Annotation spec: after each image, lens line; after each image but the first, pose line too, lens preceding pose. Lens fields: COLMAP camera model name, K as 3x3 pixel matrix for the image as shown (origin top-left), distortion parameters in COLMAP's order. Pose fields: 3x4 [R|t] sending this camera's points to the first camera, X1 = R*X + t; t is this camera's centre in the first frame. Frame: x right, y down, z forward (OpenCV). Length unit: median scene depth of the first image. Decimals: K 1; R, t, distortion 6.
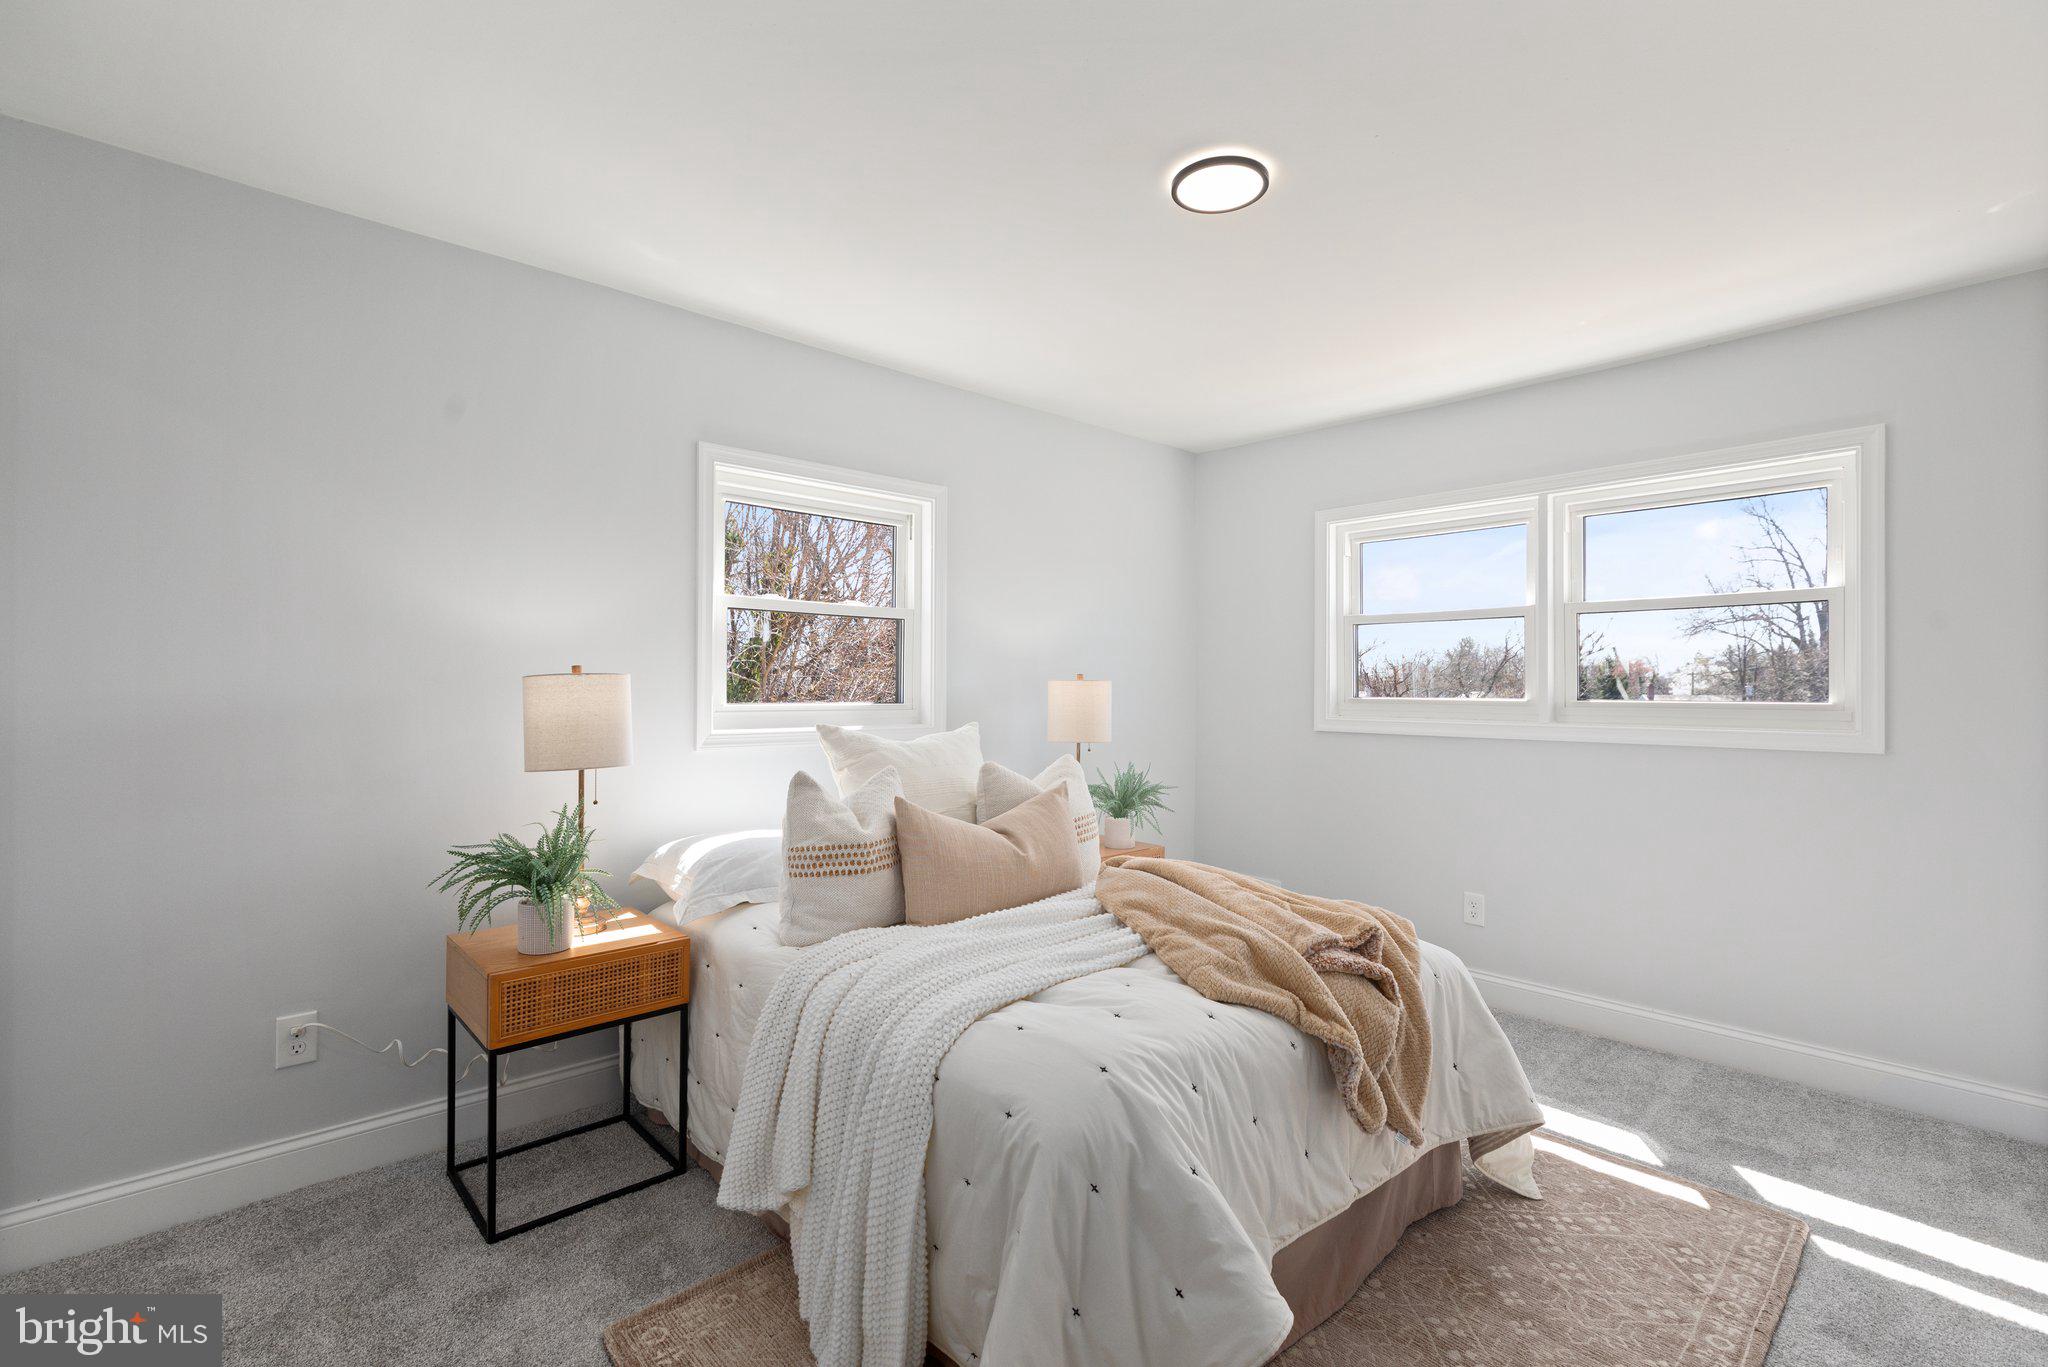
lens RADIAL K [[928.5, 0, 1024.0], [0, 928.5, 683.5], [0, 0, 1]] dist [0.002050, -0.000155]
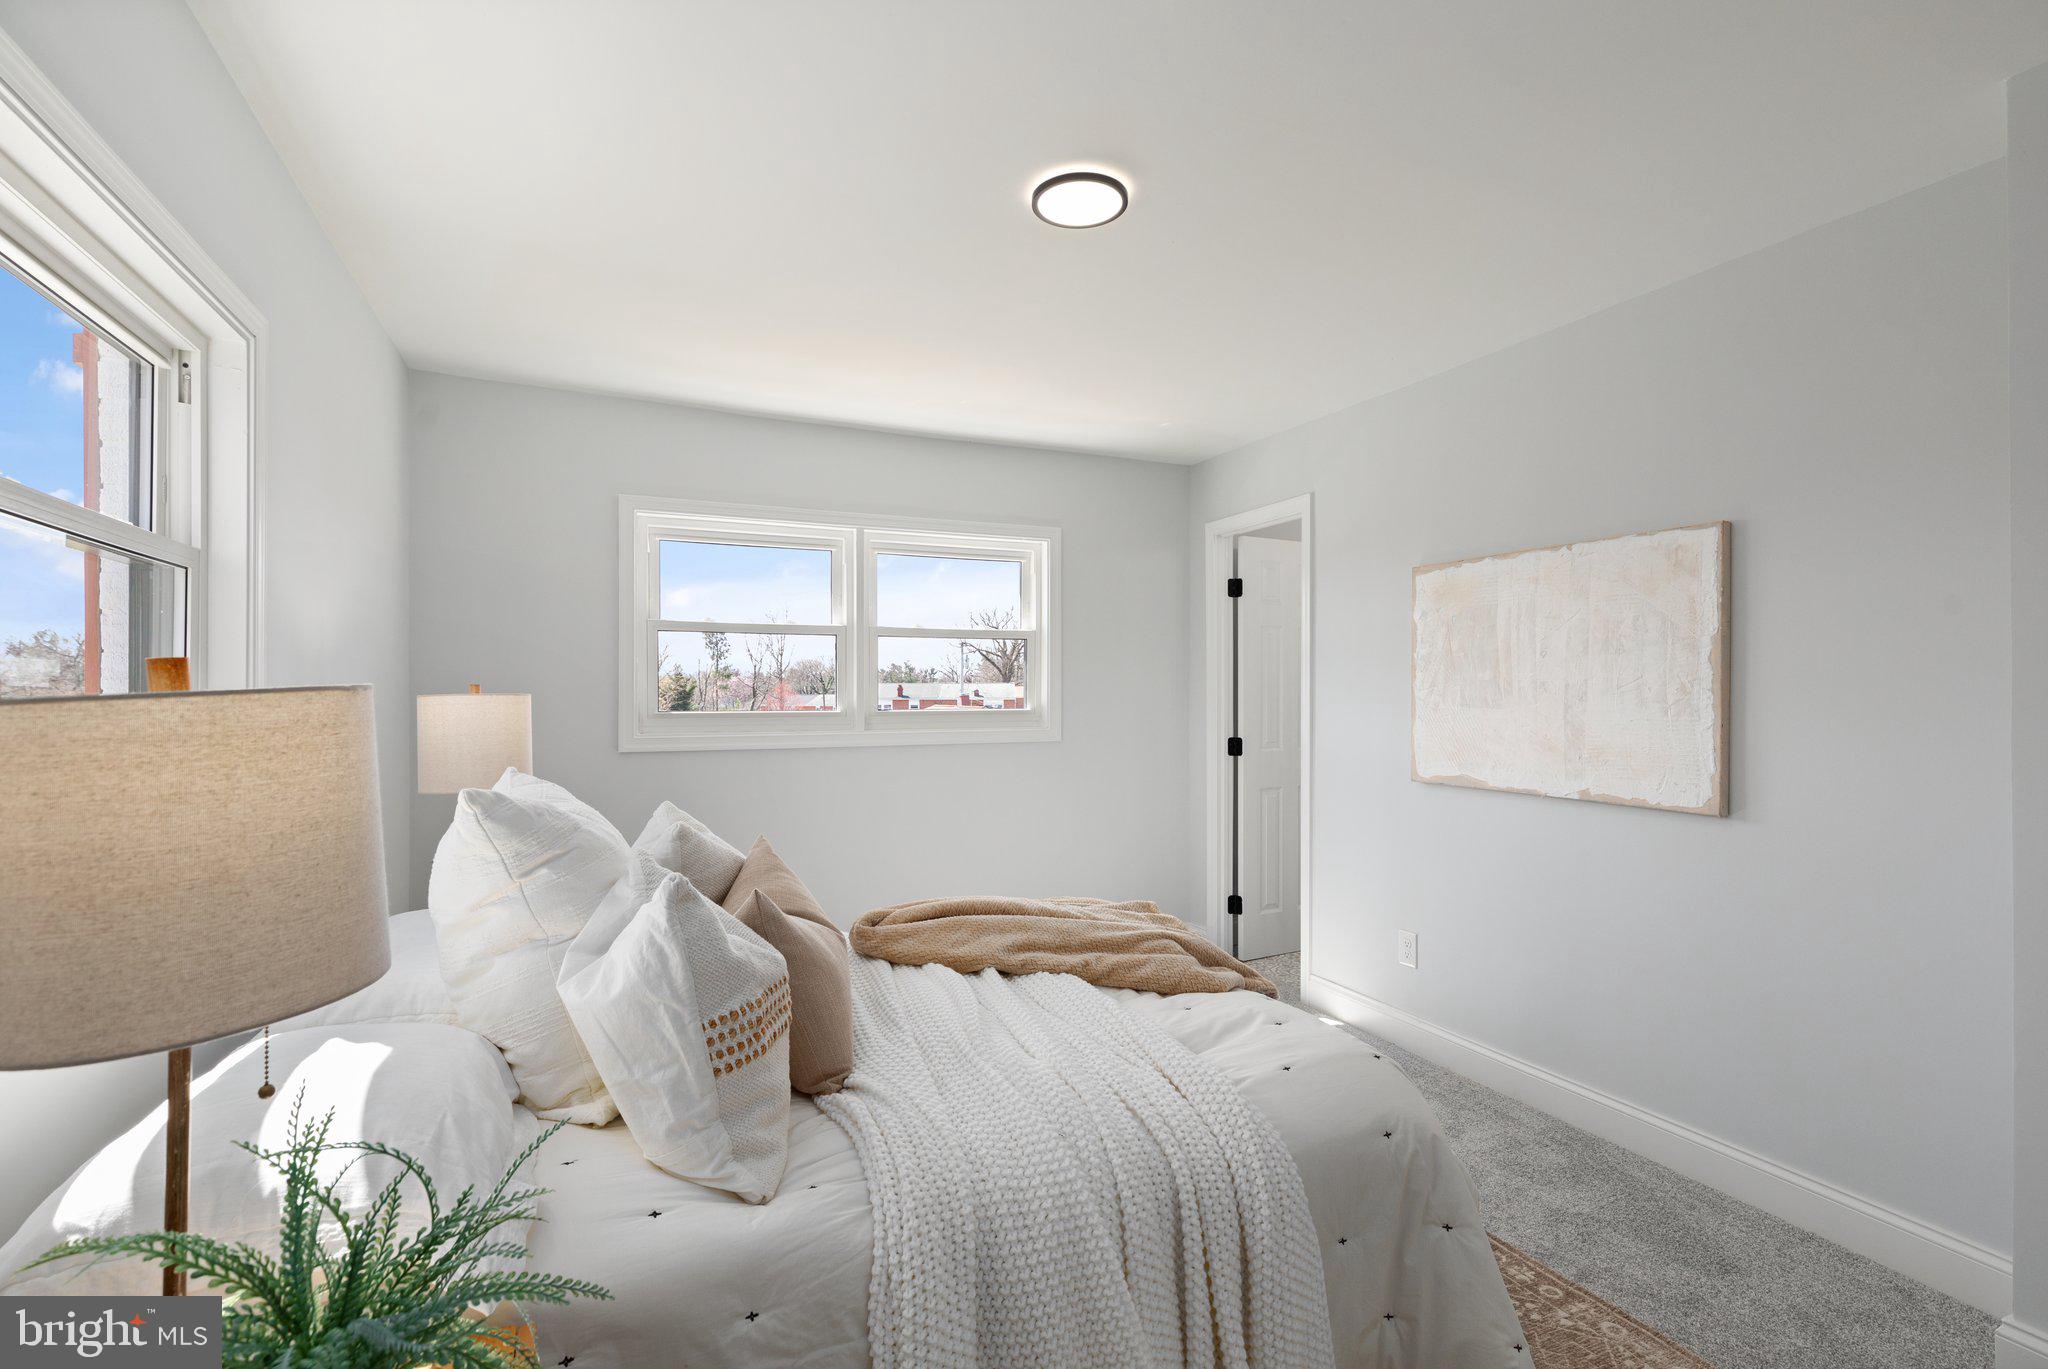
lens RADIAL K [[928.5, 0, 1024.0], [0, 928.5, 684.5], [0, 0, 1]] dist [0.002050, -0.000155]
pose [[0.322511, 0.003570, 0.946559, -0.444754], [0.009134, 0.999935, -0.006883, -0.003245], [-0.946522, 0.010865, 0.322457, 0.432848]]
